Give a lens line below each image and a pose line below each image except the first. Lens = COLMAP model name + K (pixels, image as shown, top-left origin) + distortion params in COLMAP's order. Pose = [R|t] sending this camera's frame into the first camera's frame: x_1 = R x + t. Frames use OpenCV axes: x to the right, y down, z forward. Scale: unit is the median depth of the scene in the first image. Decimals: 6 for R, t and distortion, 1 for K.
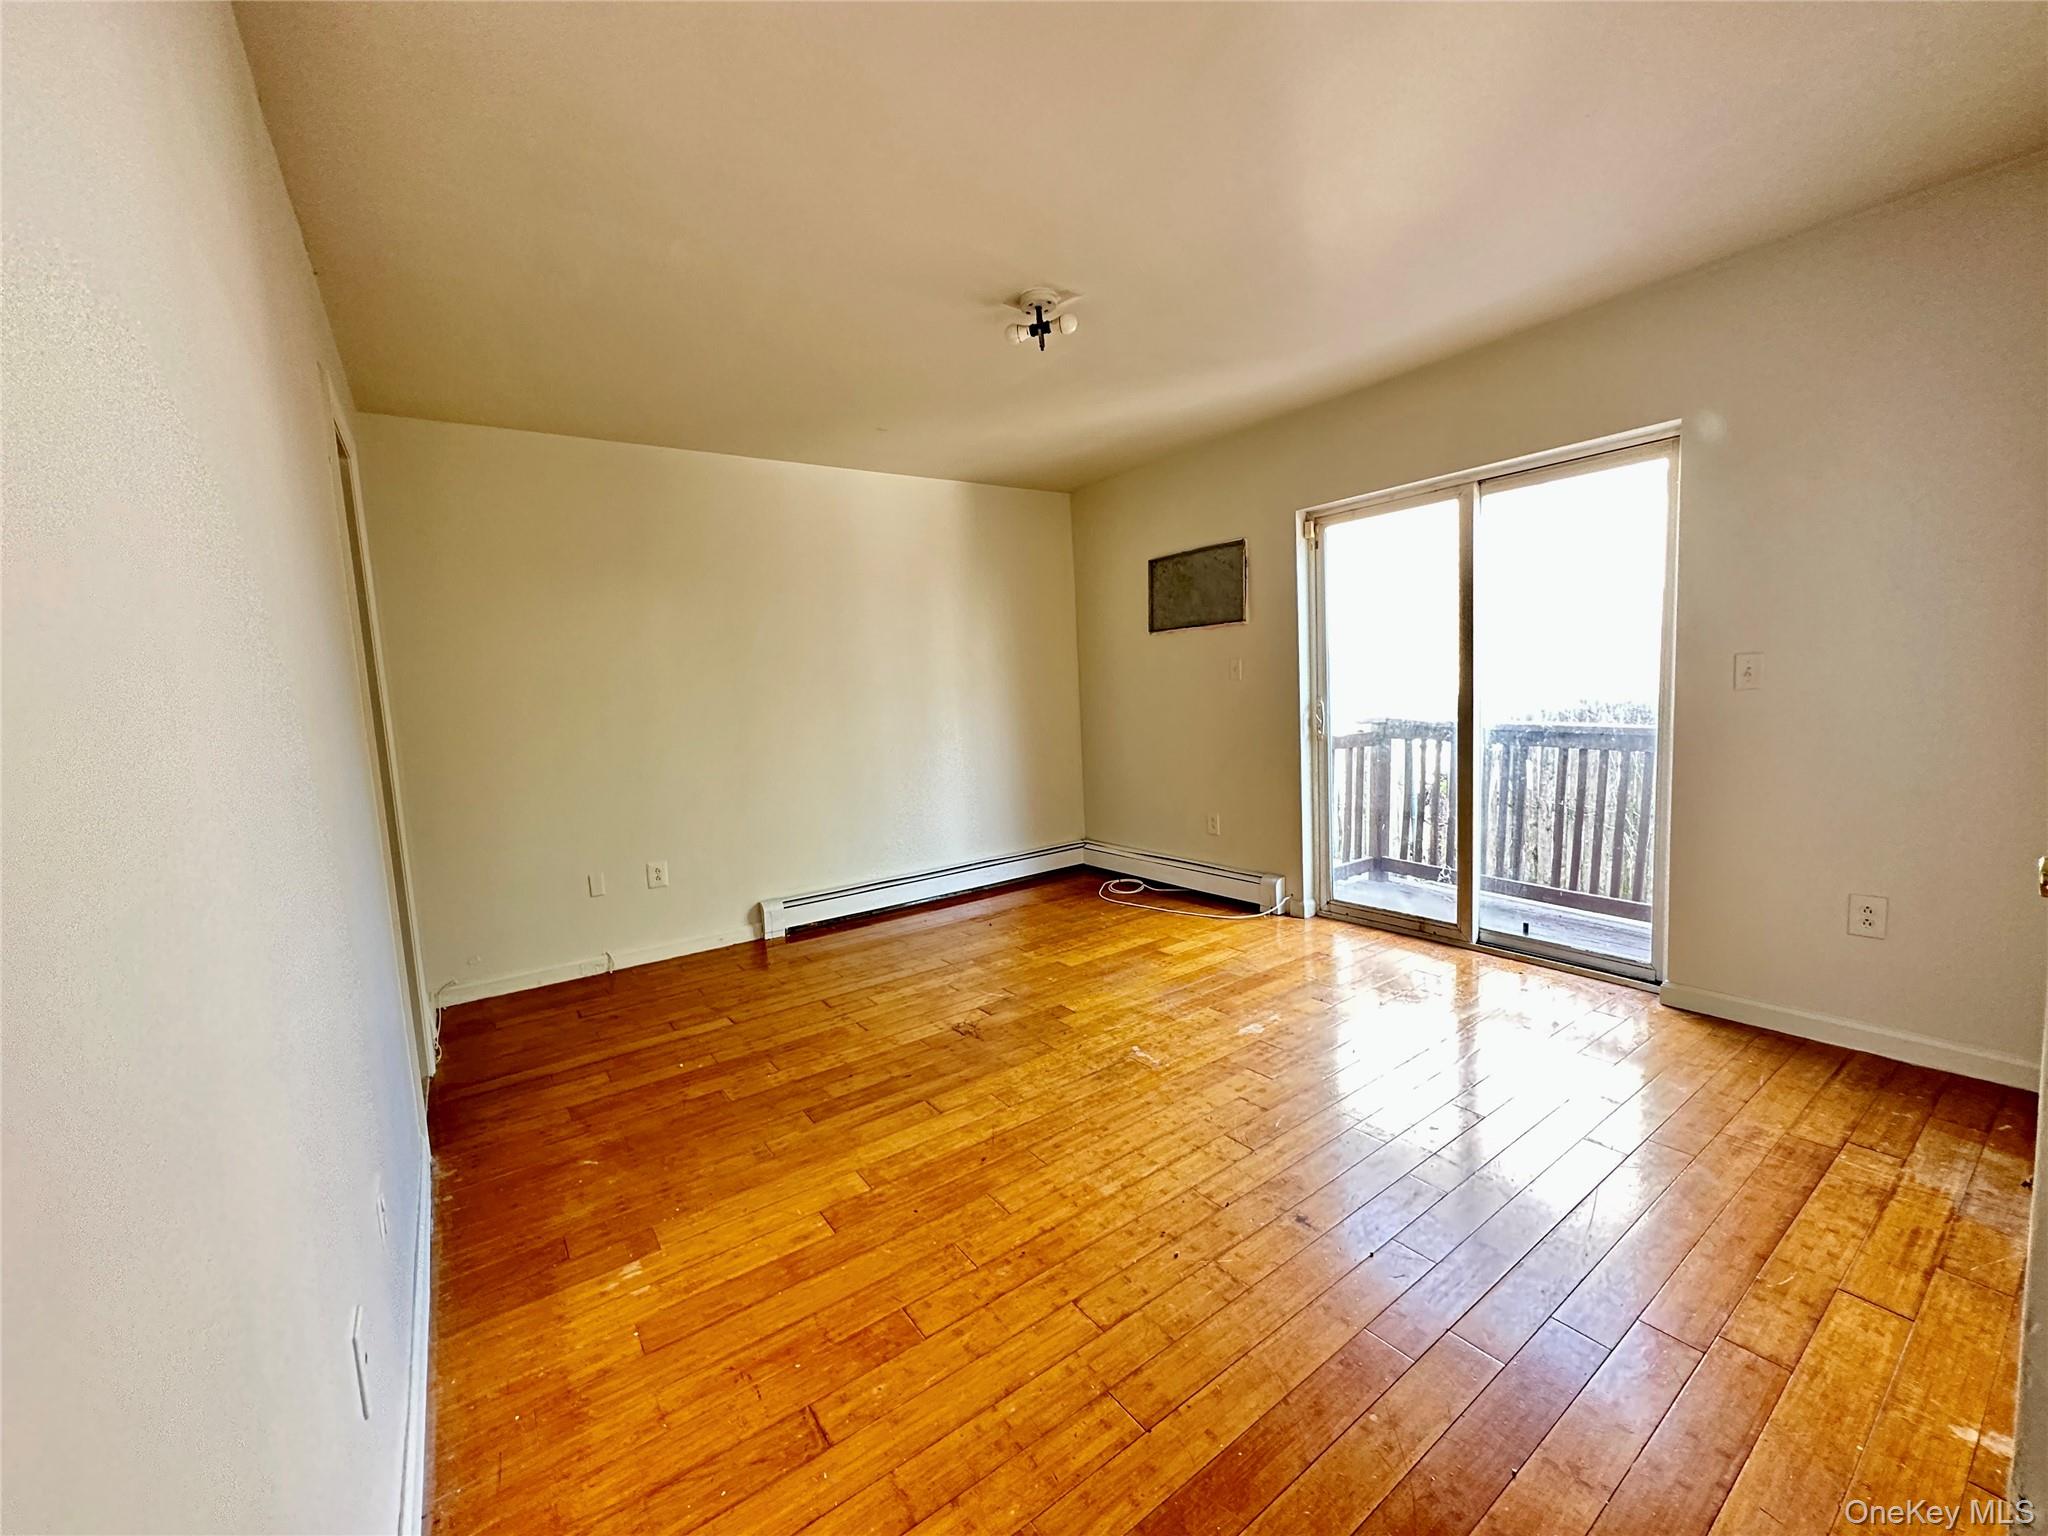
lens RADIAL K [[815.7, 0, 1026.9], [0, 815.7, 772.8], [0, 0, 1]] dist [-0.001018, 0.000130]
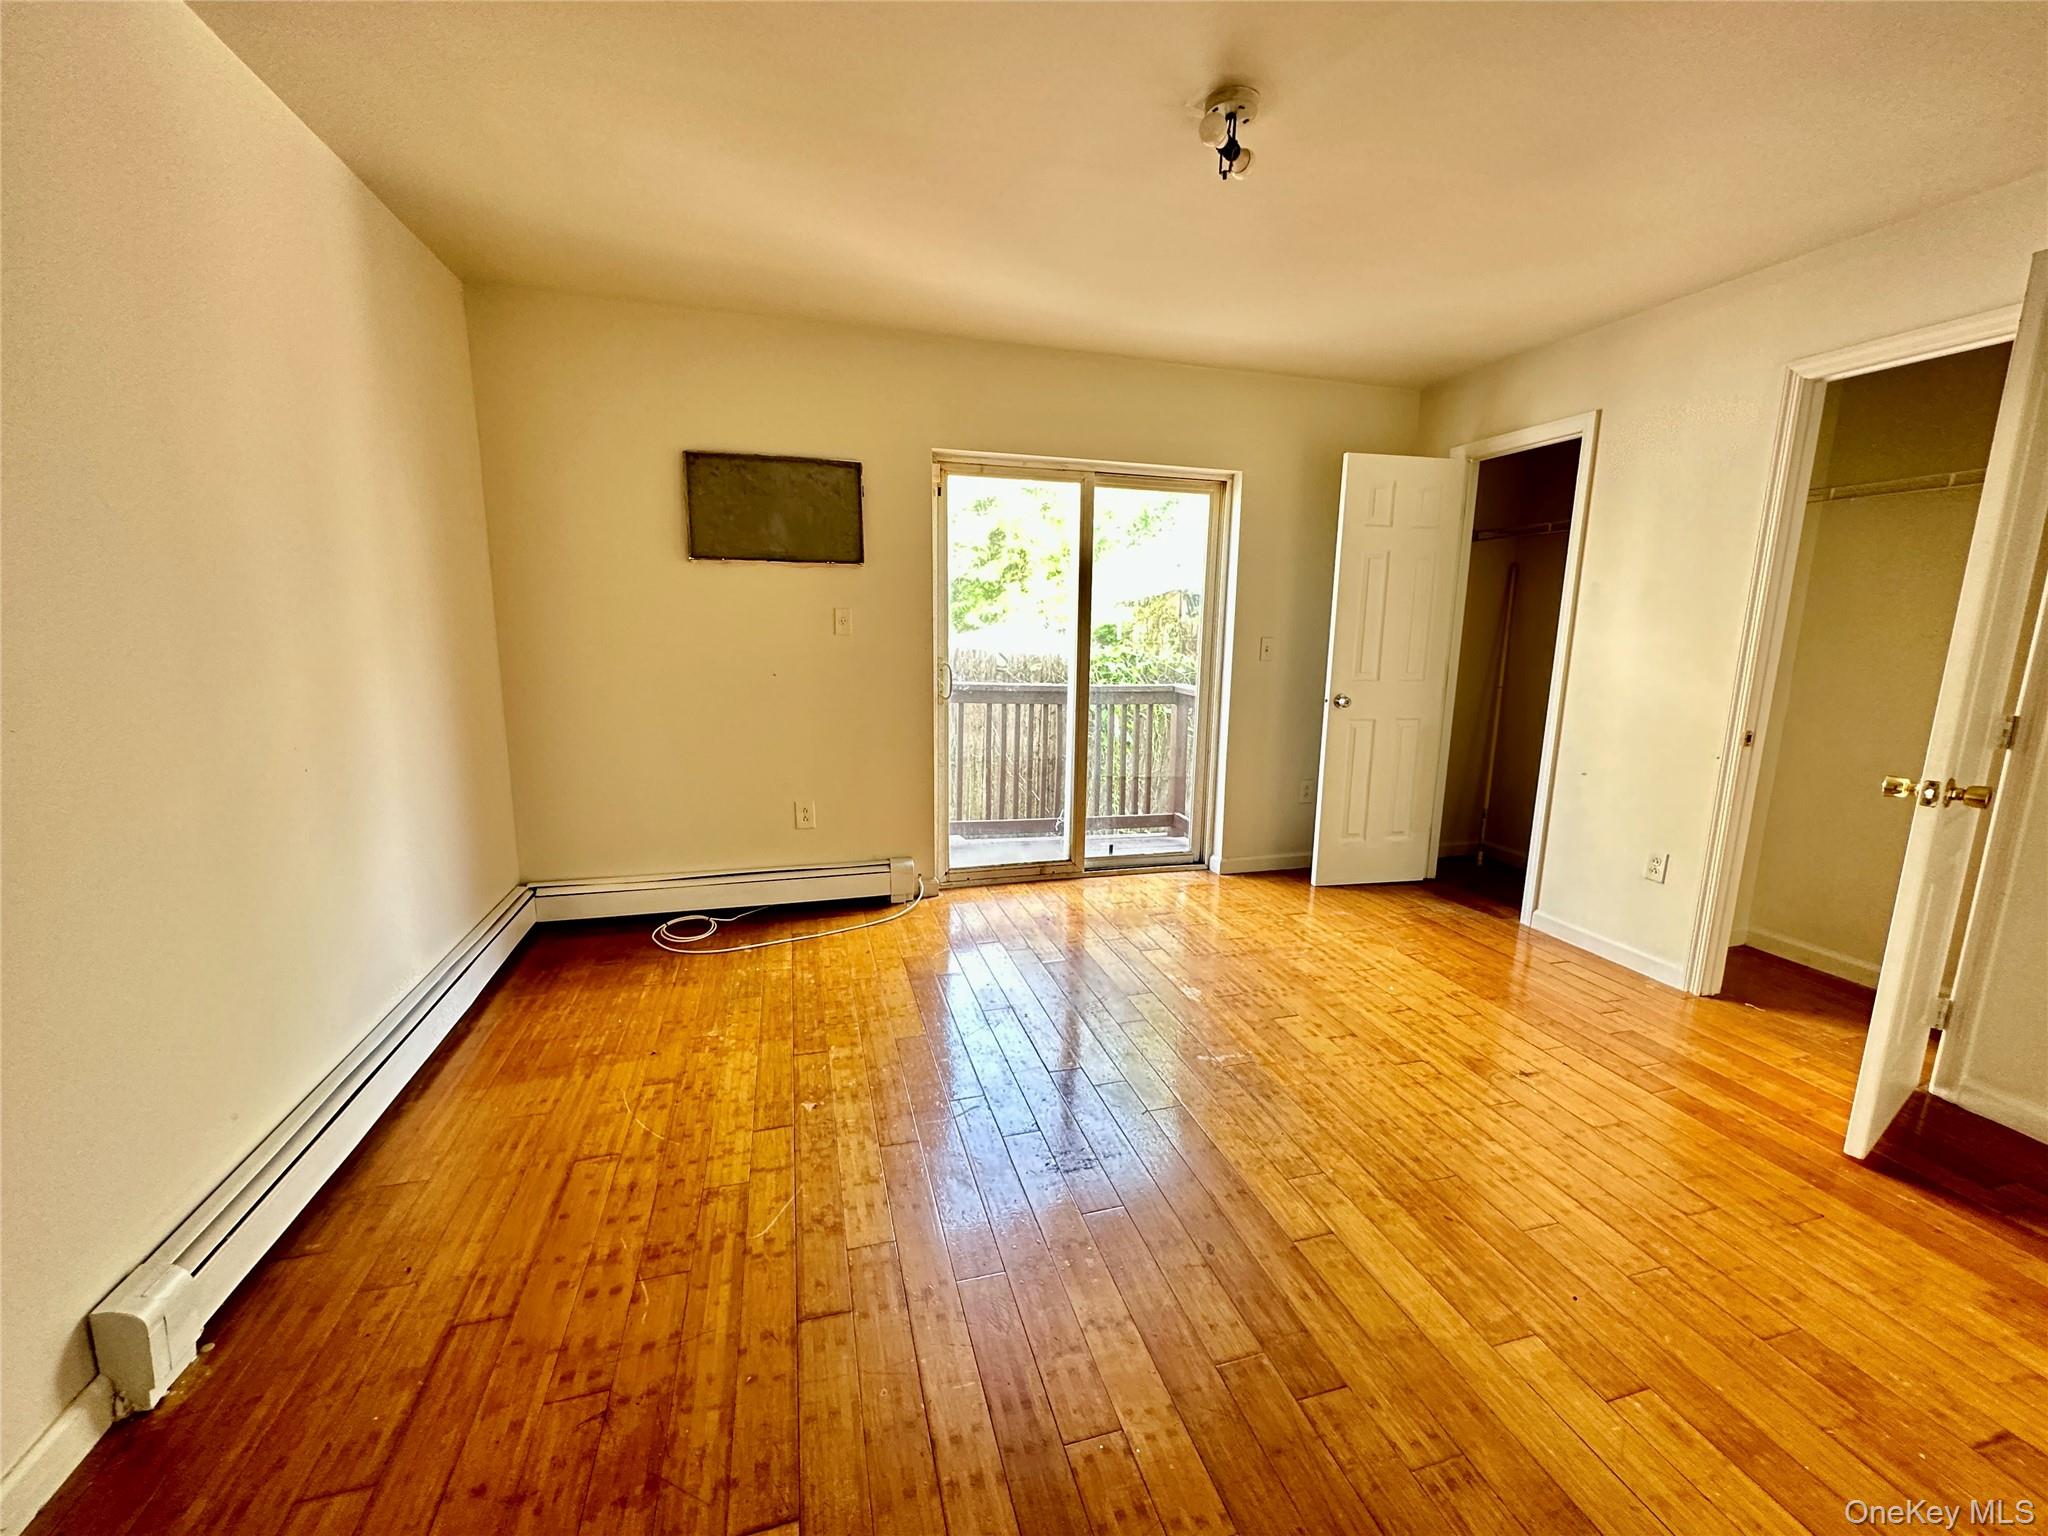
lens RADIAL K [[815.7, 0, 1028.5], [0, 815.7, 764.9], [0, 0, 1]] dist [-0.001018, 0.000130]
pose [[0.330497, -0.107506, 0.937664, -0.536093], [0.067760, 0.993631, 0.090039, -0.052431], [-0.941372, 0.033778, 0.335676, 0.642633]]
